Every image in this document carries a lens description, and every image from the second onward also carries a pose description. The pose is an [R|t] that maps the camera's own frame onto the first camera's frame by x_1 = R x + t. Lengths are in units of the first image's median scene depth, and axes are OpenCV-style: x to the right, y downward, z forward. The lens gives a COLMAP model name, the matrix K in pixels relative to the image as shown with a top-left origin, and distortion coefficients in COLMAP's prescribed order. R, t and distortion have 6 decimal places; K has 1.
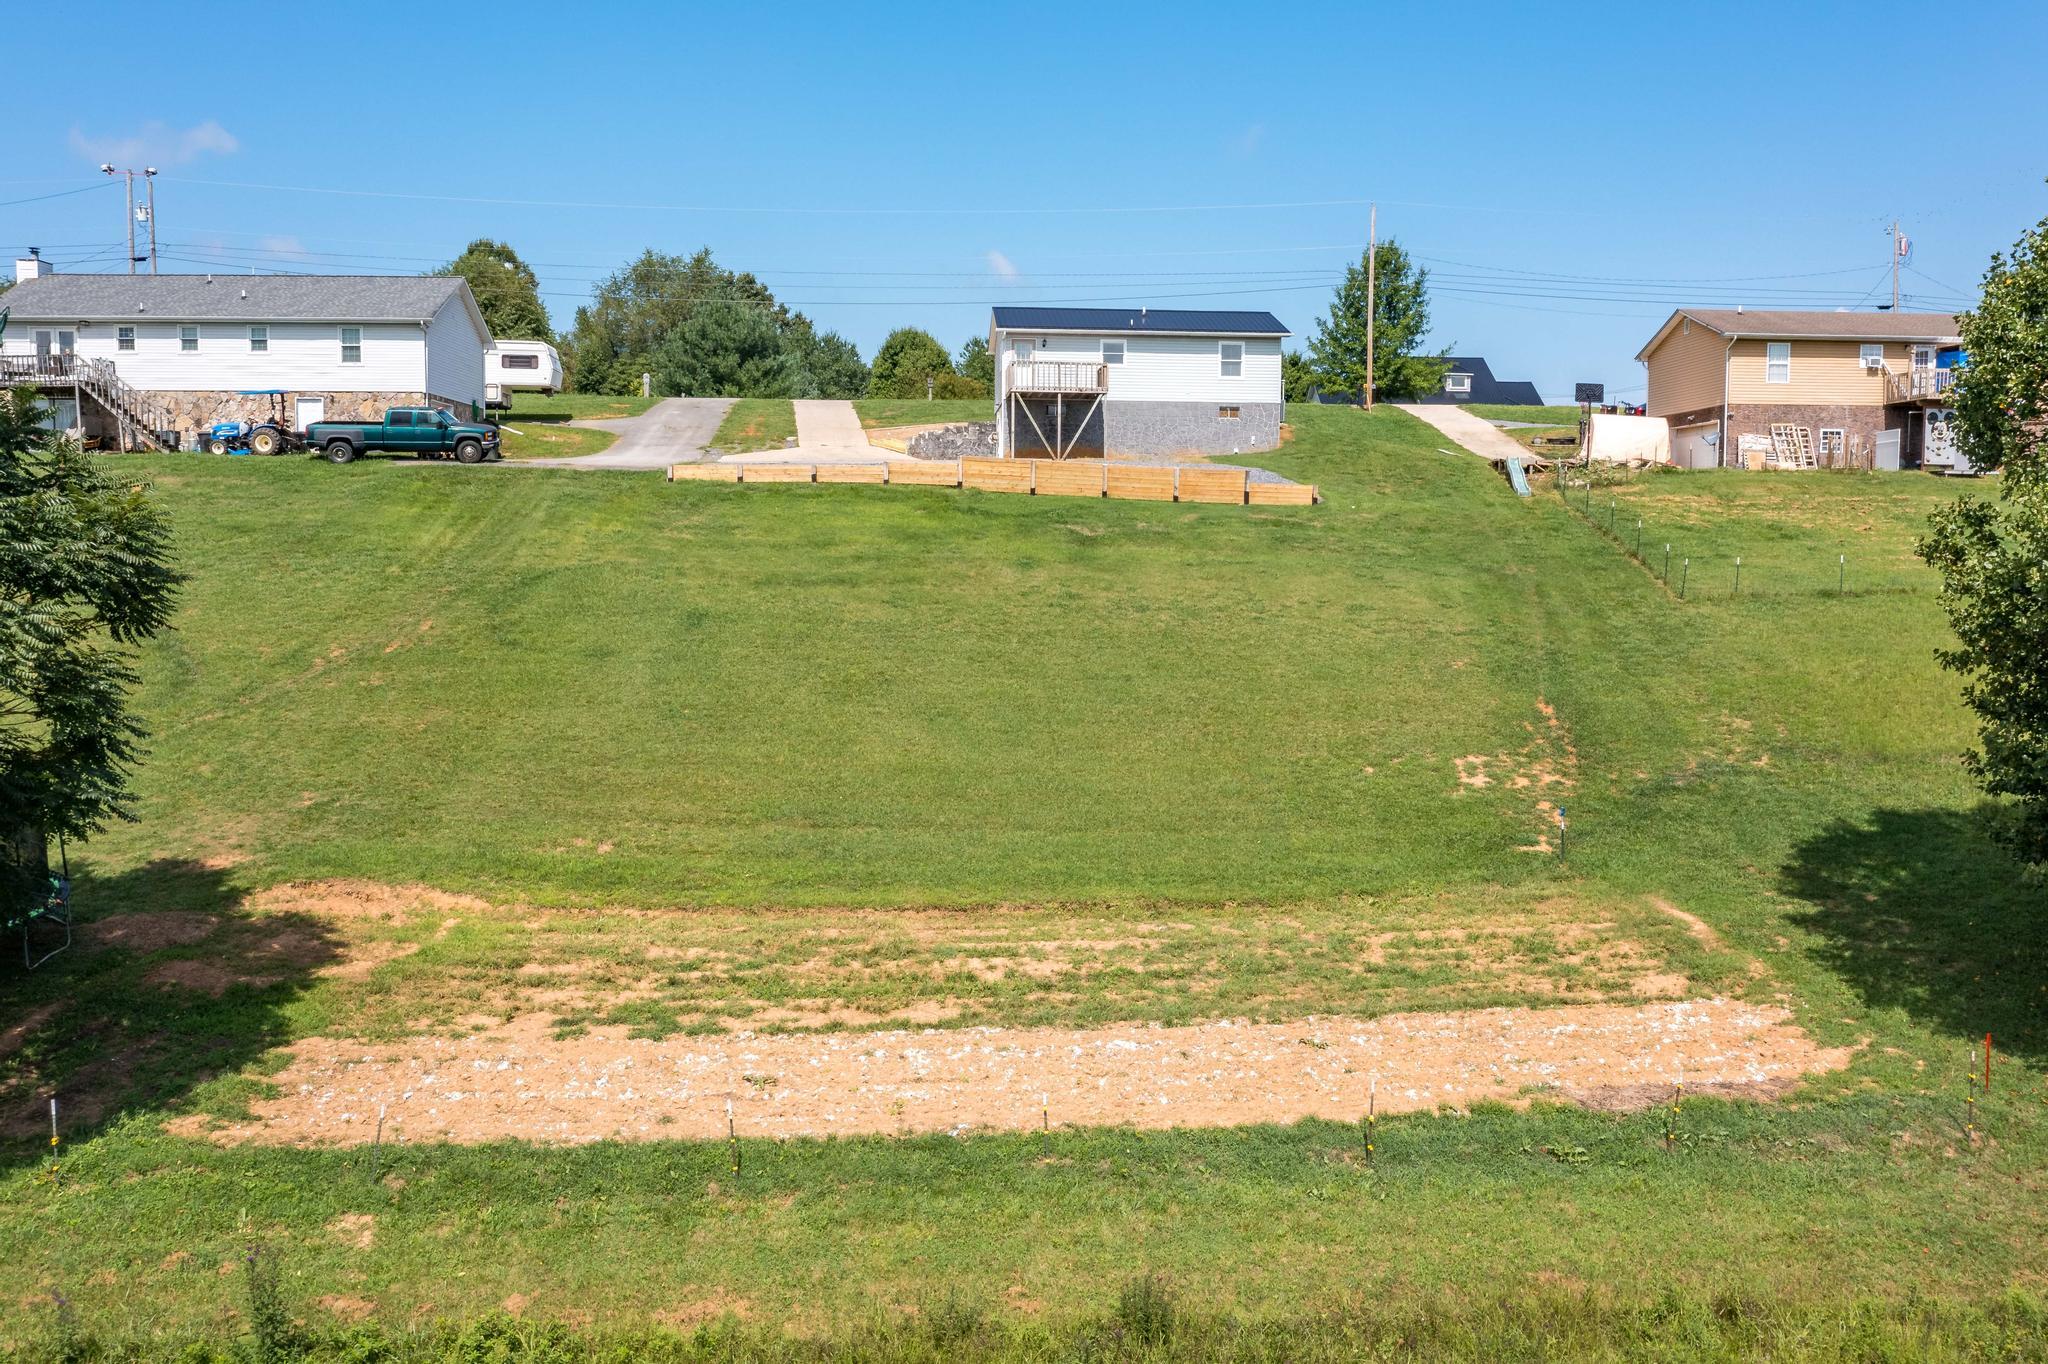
lens RADIAL K [[1630.2, 0, 1024.0], [0, 1630.2, 682.0], [0, 0, 1]] dist [-0.031534, 0.003822]
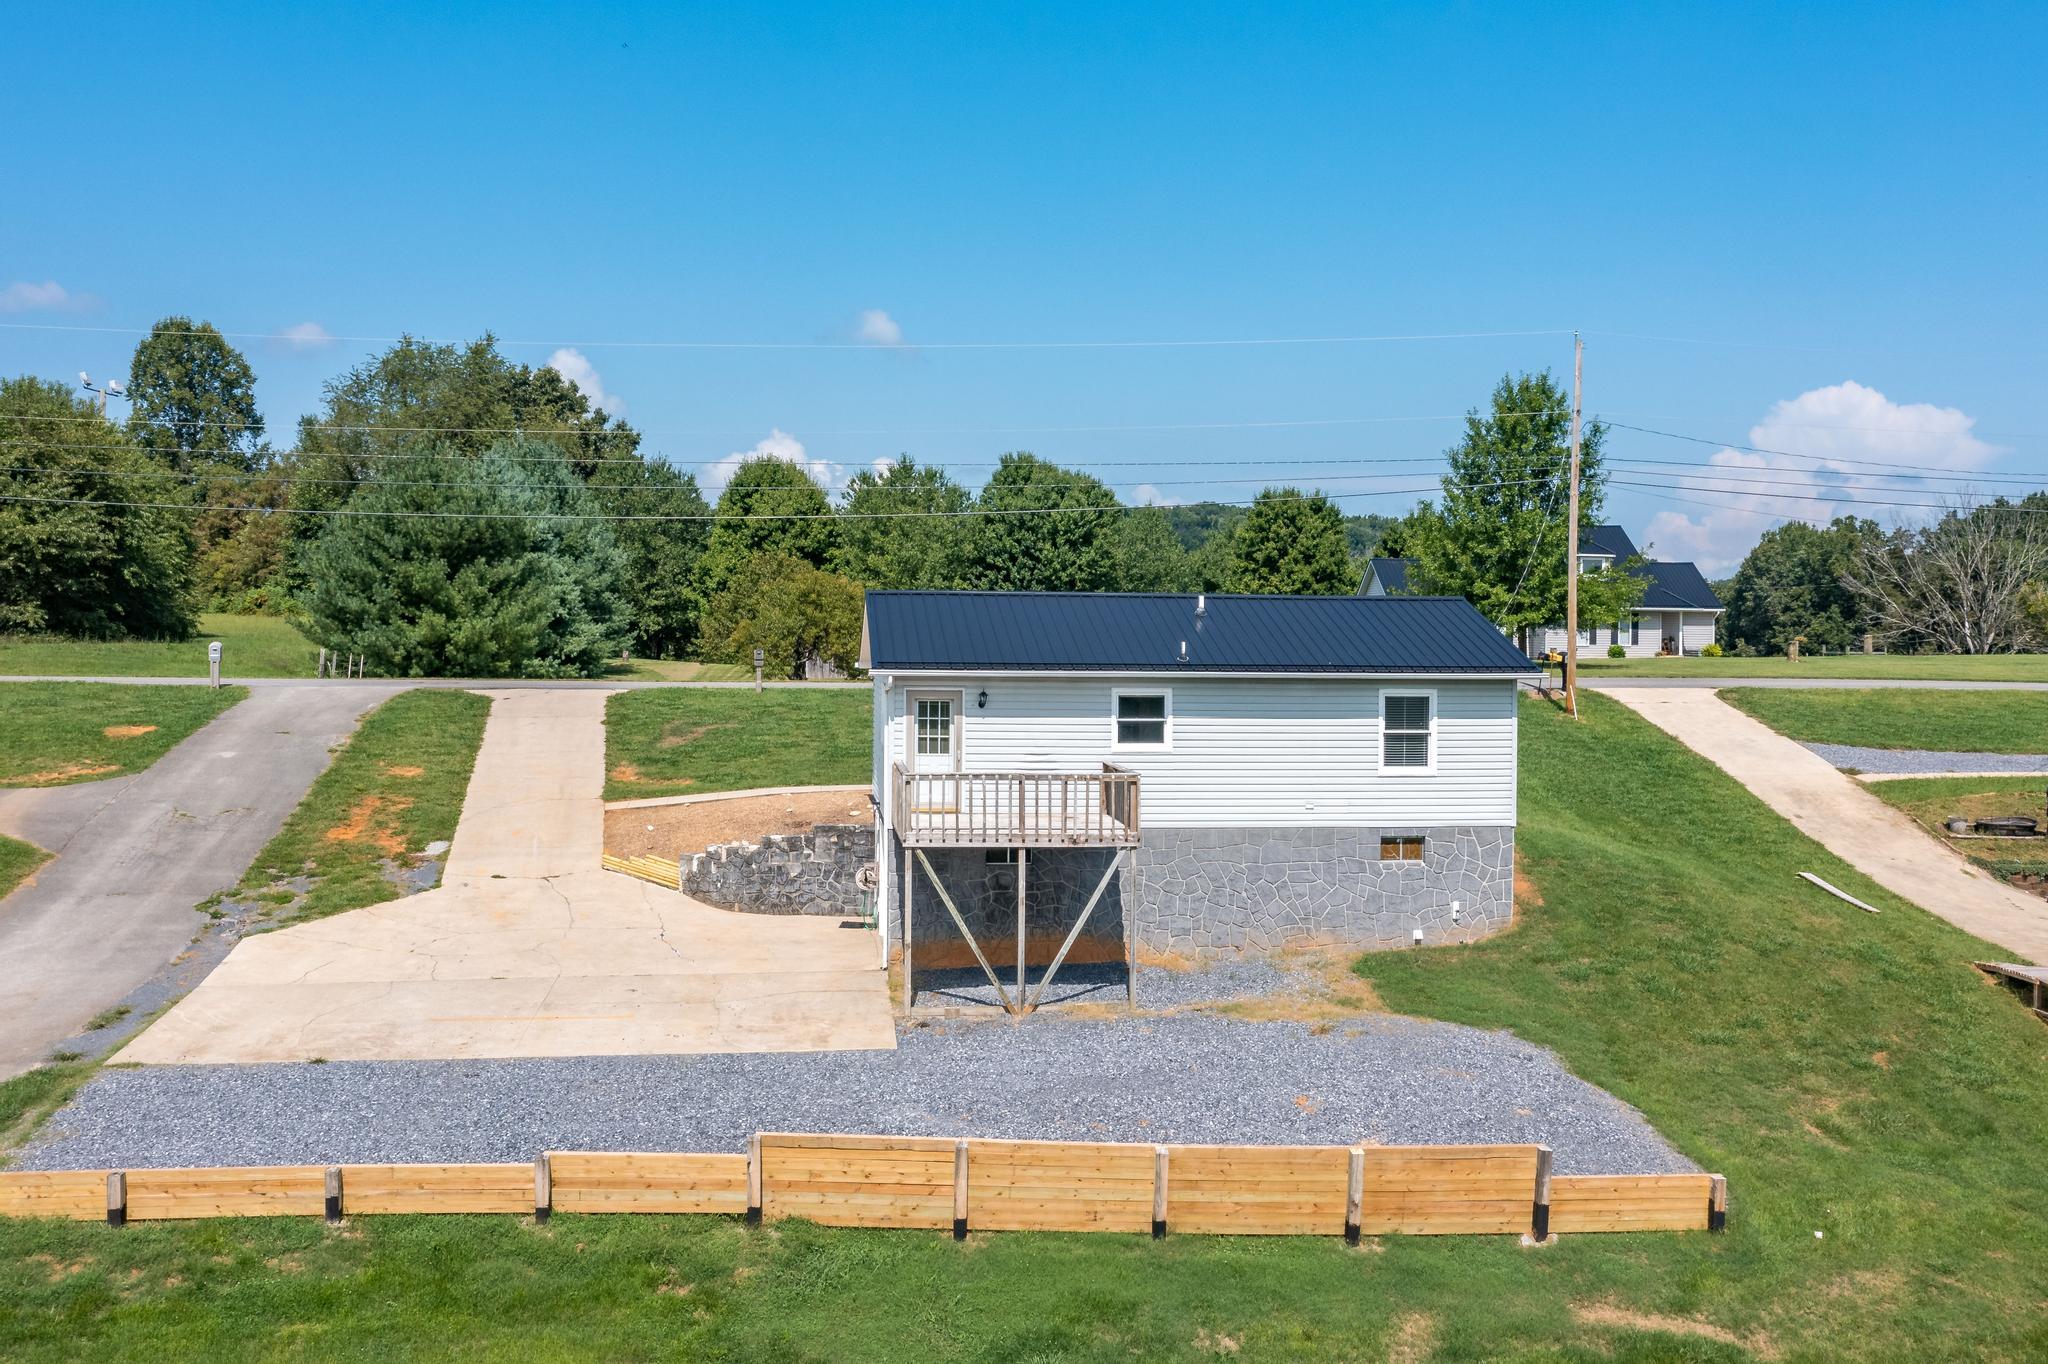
lens RADIAL K [[1758.5, 0, 1024.0], [0, 1758.5, 682.0], [0, 0, 1]] dist [-0.037996, 0.002484]
pose [[0.998684, -0.000479, 0.051281, -0.000258], [0.002603, 0.999141, -0.041360, -0.179864], [-0.051217, 0.041439, 0.997827, 0.498840]]
